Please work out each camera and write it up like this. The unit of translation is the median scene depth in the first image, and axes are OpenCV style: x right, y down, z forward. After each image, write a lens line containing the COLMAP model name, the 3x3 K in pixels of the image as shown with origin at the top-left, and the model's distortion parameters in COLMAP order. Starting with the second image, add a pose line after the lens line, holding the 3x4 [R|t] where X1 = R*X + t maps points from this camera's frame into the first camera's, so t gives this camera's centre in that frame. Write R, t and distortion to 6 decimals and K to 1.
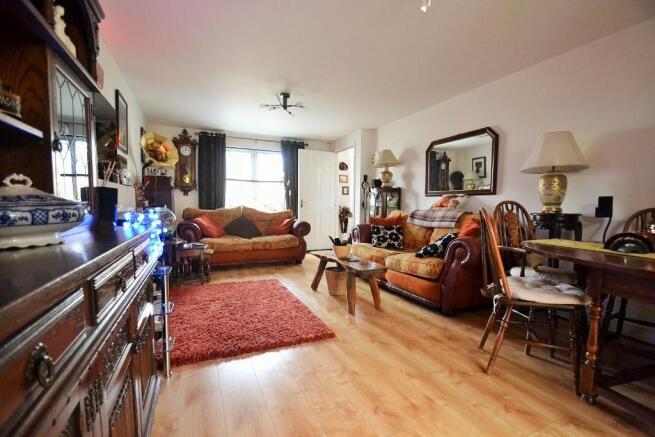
lens RADIAL K [[287.9, 0, 329.5], [0, 287.9, 219.2], [0, 0, 1]] dist [-0.000322, -0.000237]
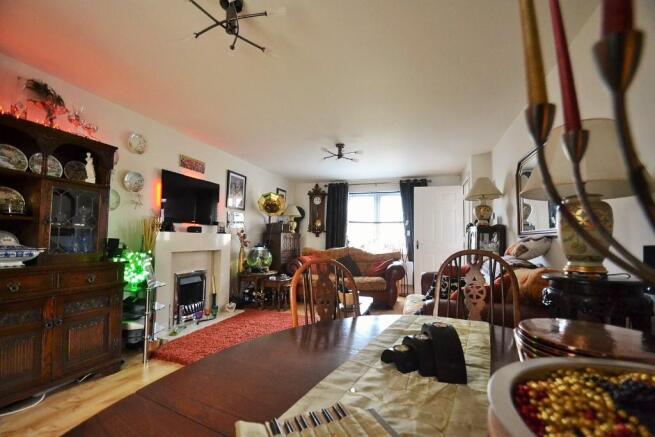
lens RADIAL K [[287.9, 0, 329.5], [0, 287.9, 219.2], [0, 0, 1]] dist [-0.000322, -0.000237]
pose [[0.741371, -0.046445, -0.669486, 0.354537], [-0.042696, 0.992317, -0.116122, -0.018283], [0.669736, 0.114674, 0.733692, 0.138078]]
